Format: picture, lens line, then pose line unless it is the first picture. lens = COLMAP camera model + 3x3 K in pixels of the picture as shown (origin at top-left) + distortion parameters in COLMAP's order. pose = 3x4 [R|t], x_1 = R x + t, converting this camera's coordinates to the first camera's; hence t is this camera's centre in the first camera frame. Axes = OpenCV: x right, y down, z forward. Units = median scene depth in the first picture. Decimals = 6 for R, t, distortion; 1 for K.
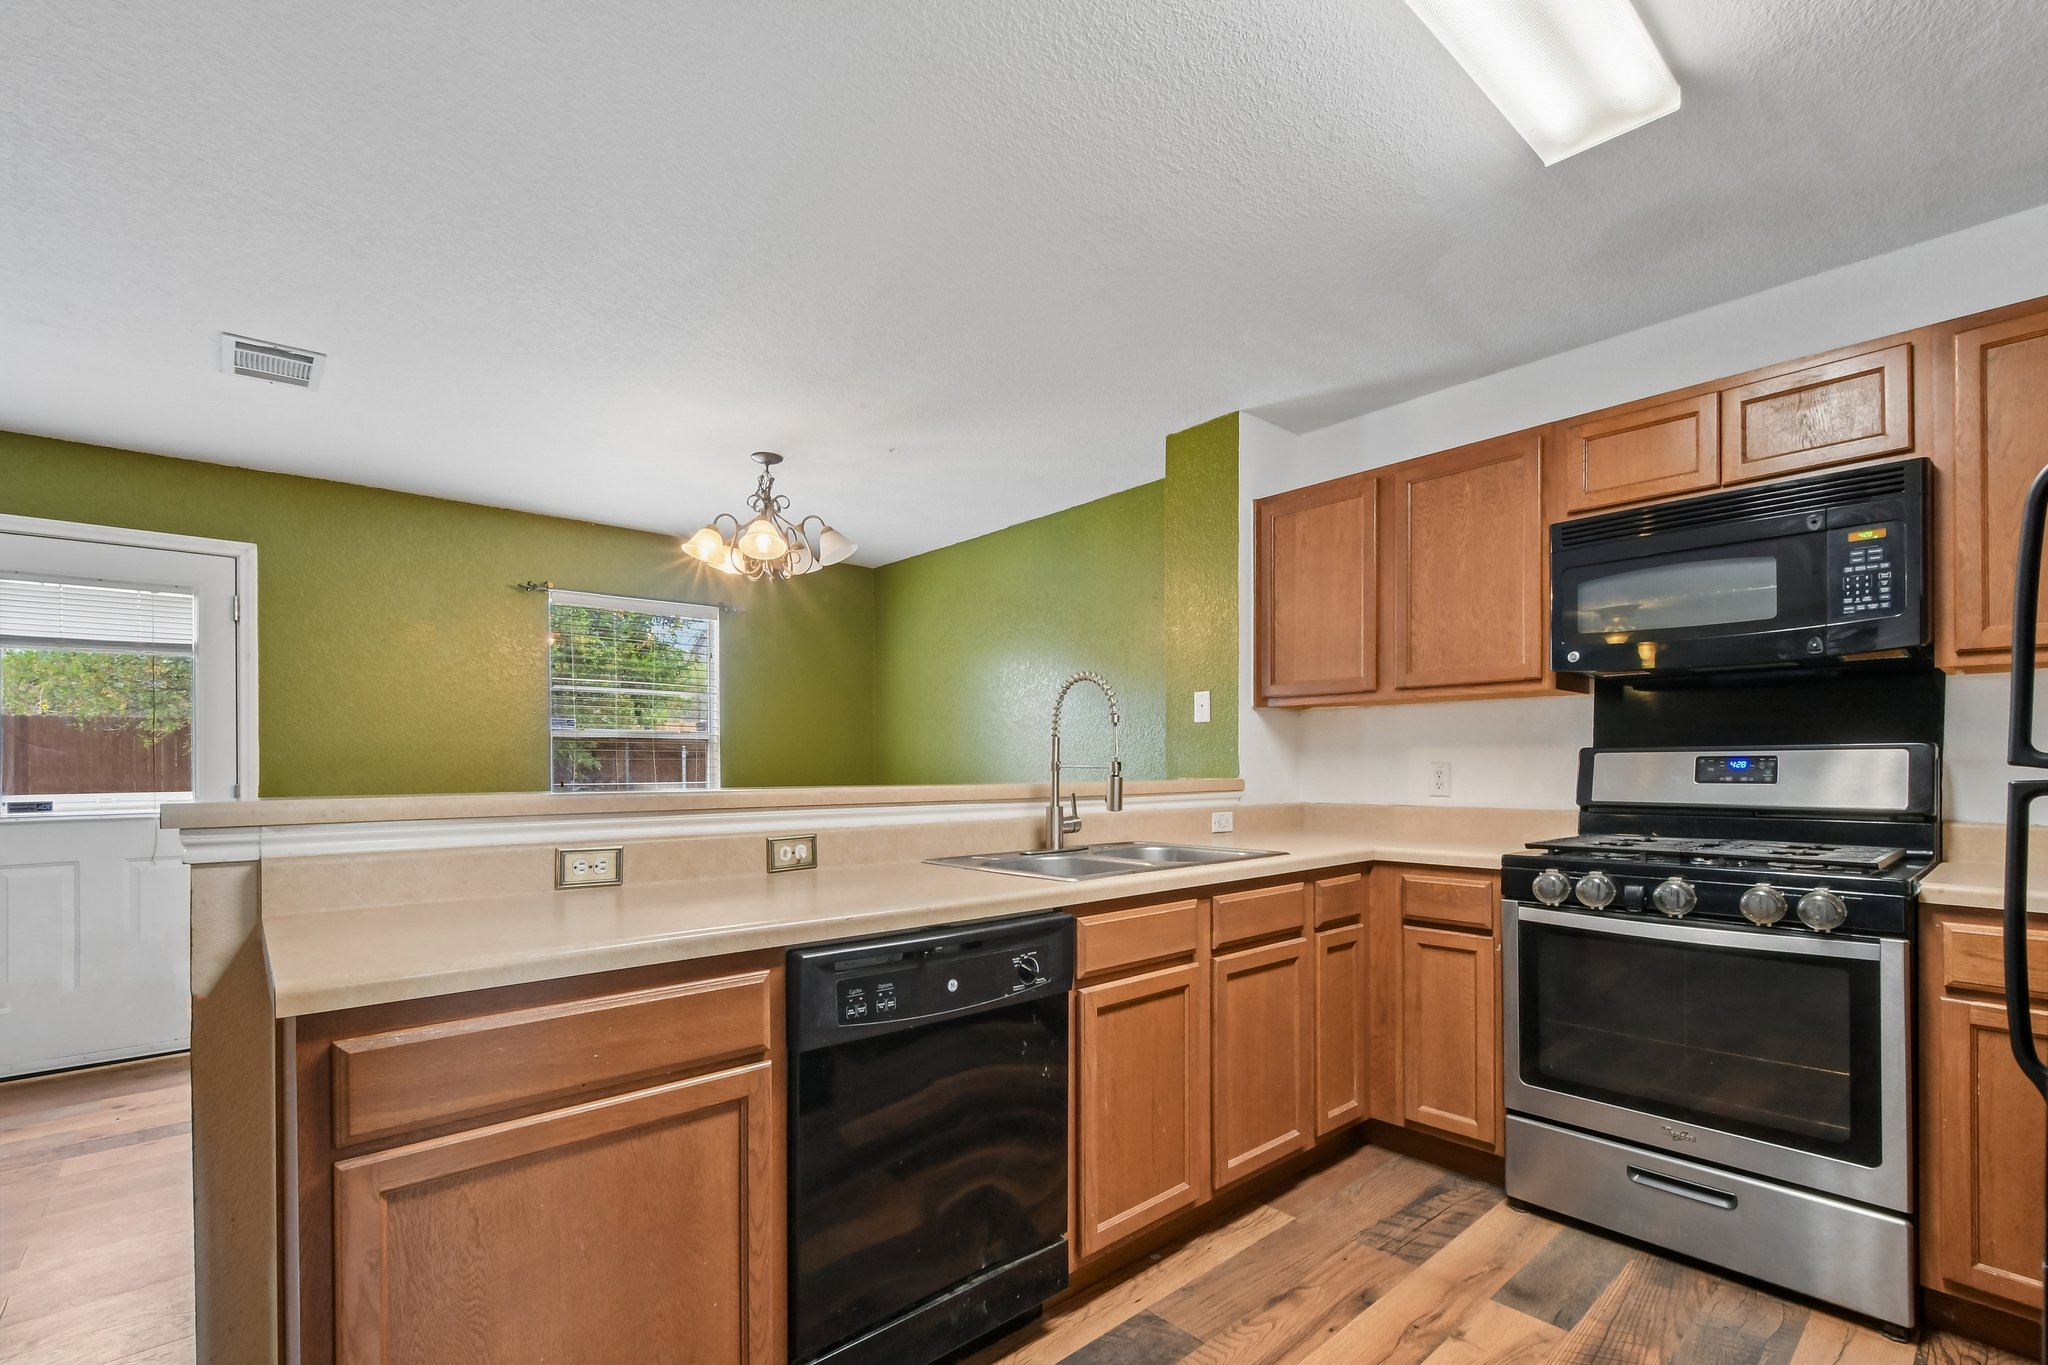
lens RADIAL K [[909.9, 0, 1016.7], [0, 909.9, 766.5], [0, 0, 1]] dist [-0.000568, -0.001208]
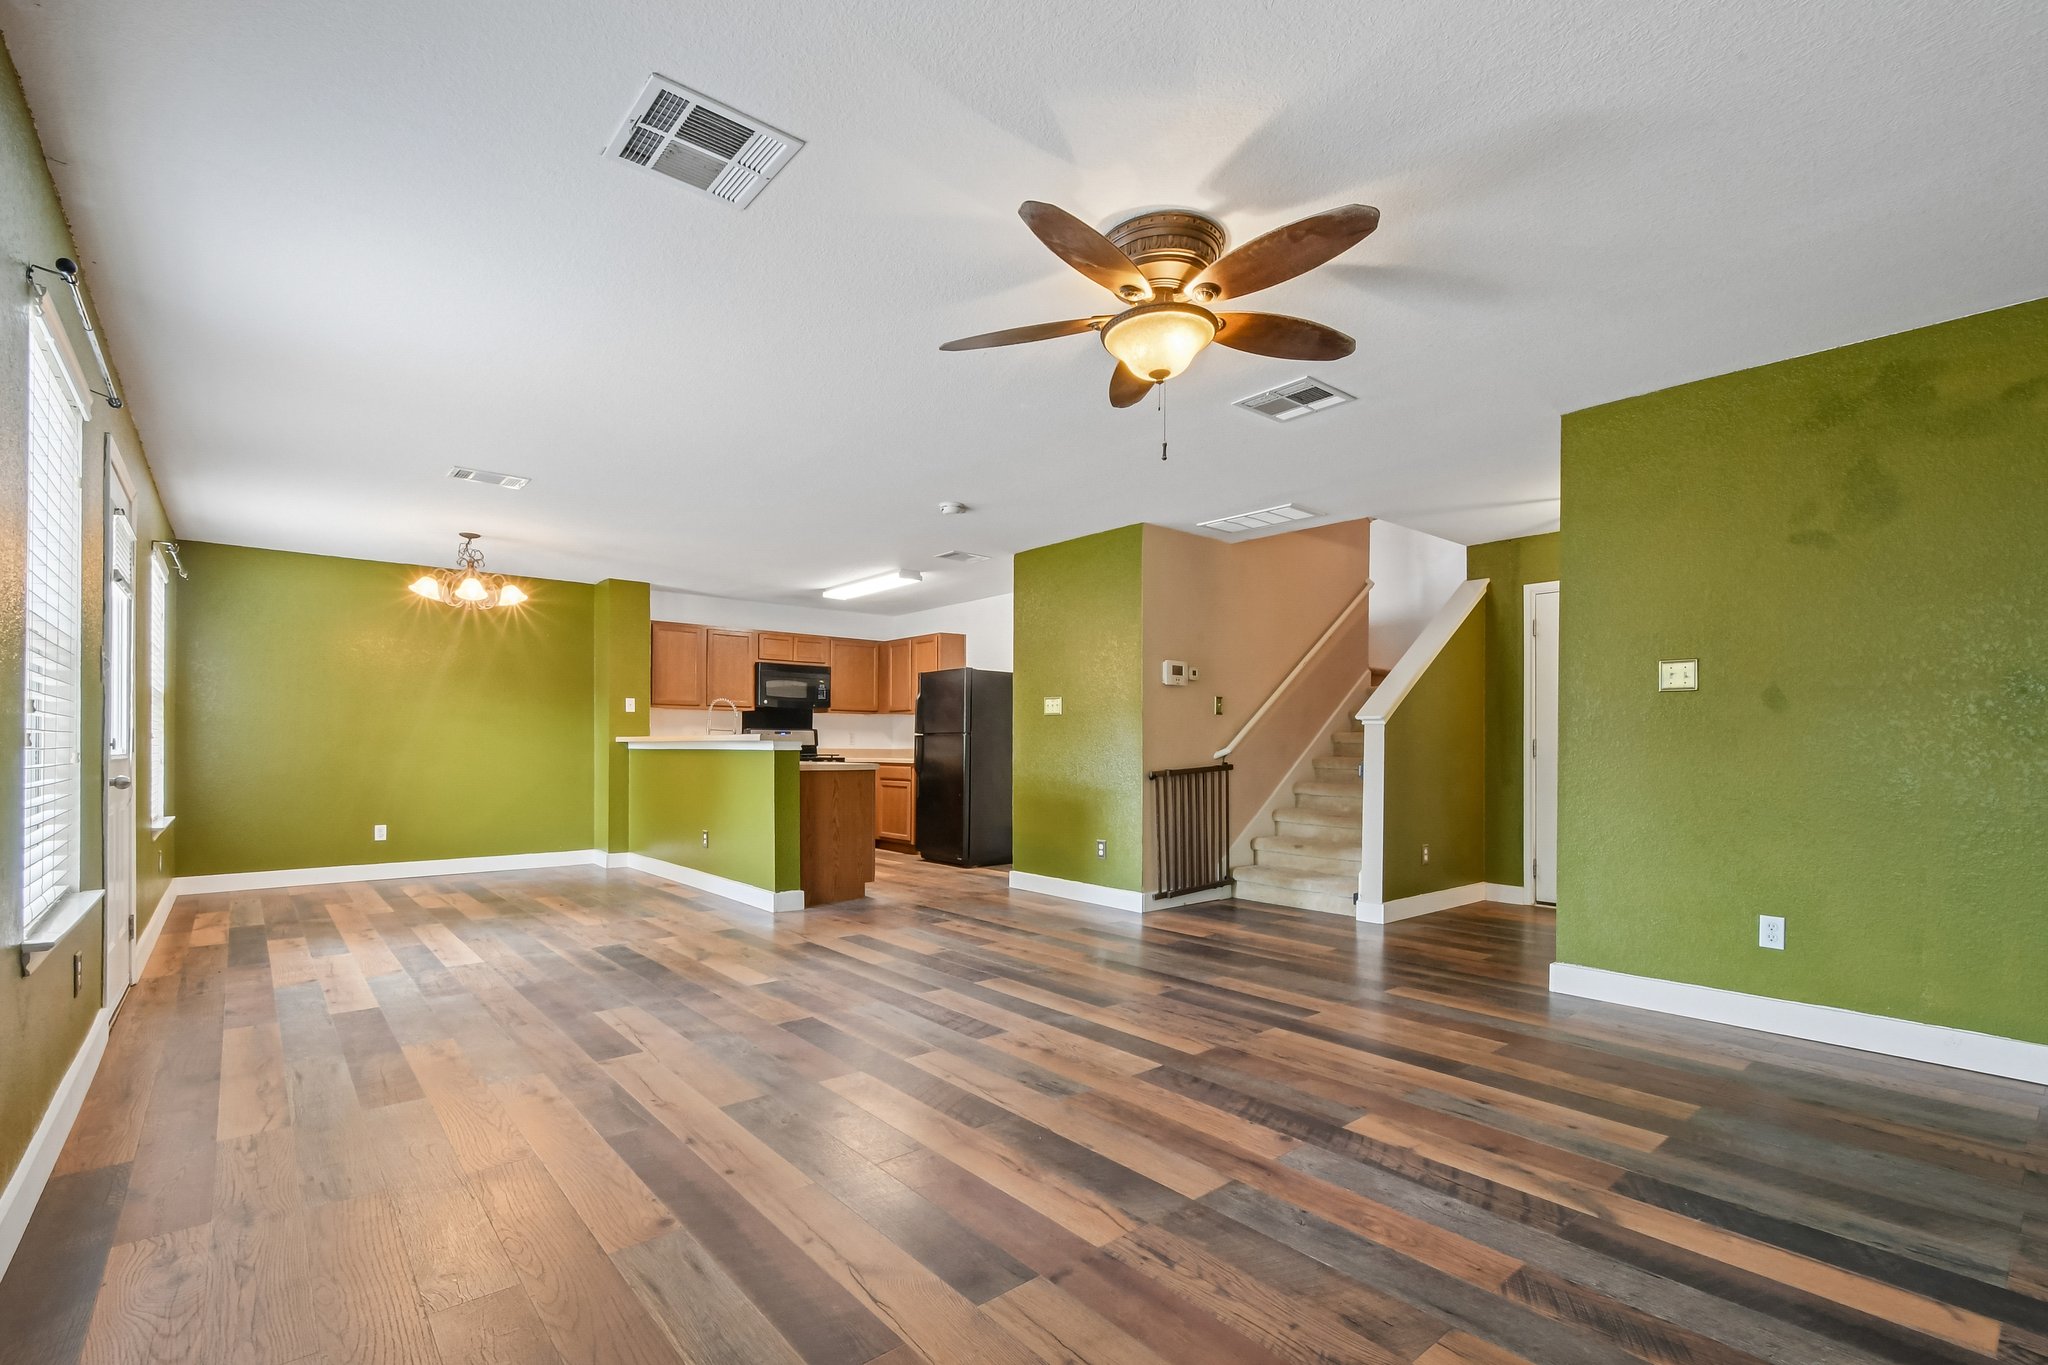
lens RADIAL K [[916.3, 0, 1010.2], [0, 916.3, 743.2], [0, 0, 1]] dist [0.002161, -0.000676]
pose [[0.018558, 0.009518, 0.999782, -2.542608], [-0.002445, 0.999952, -0.009474, 0.059909], [-0.999825, -0.002268, 0.018580, 0.010472]]
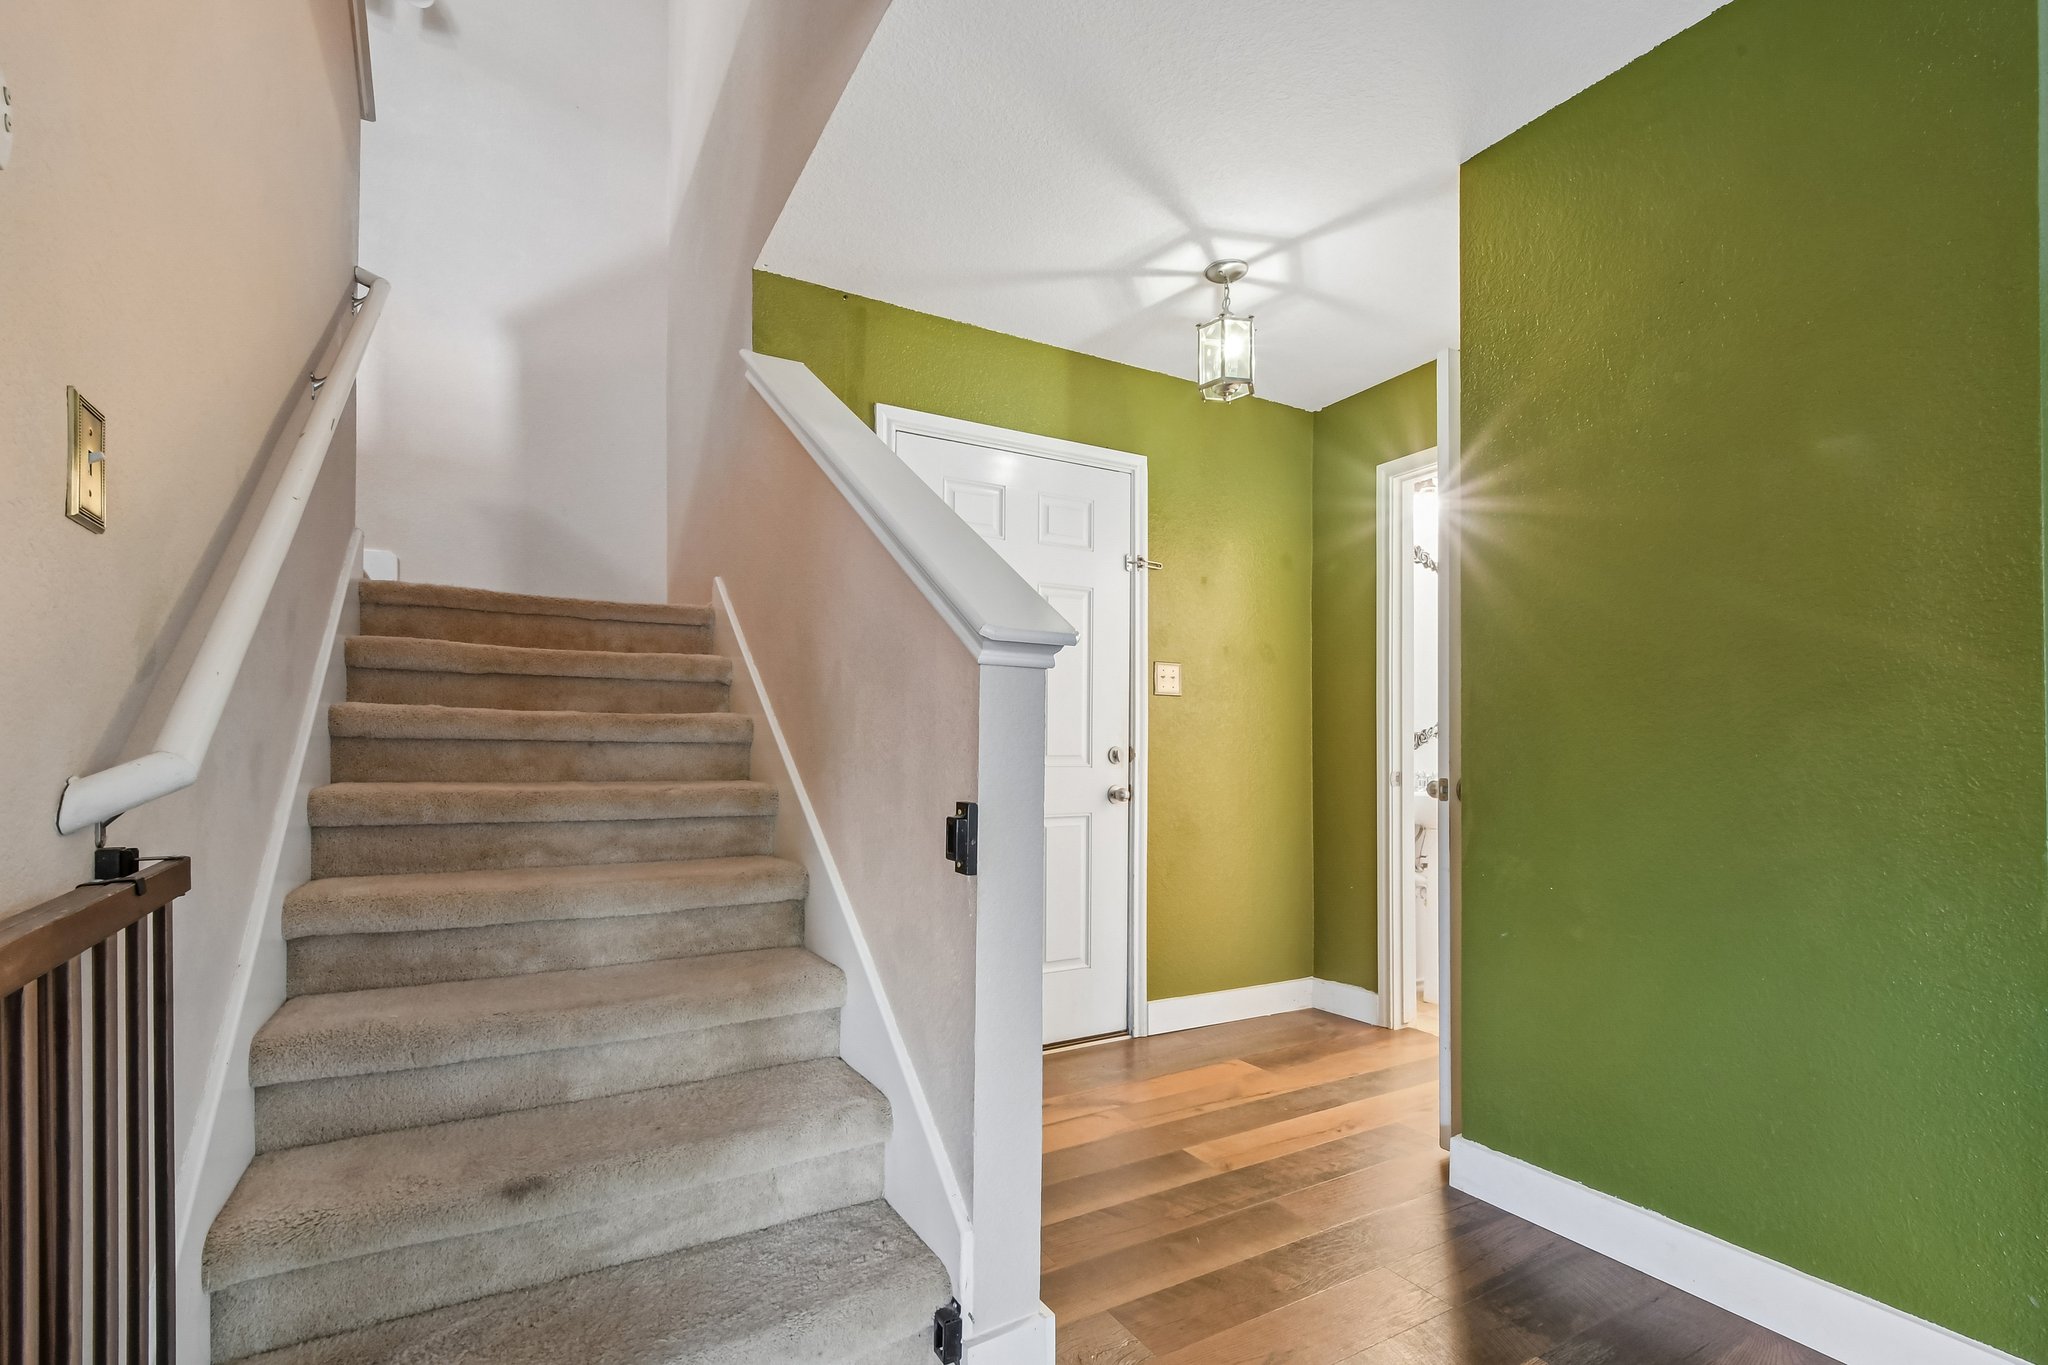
lens RADIAL K [[917.9, 0, 1019.8], [0, 917.9, 750.9], [0, 0, 1]] dist [-0.000519, -0.000422]
pose [[-0.979153, 0.006939, 0.203008, -0.671167], [0.006772, 0.999976, -0.001518, 0.049210], [-0.203014, -0.000112, -0.979176, -0.208851]]
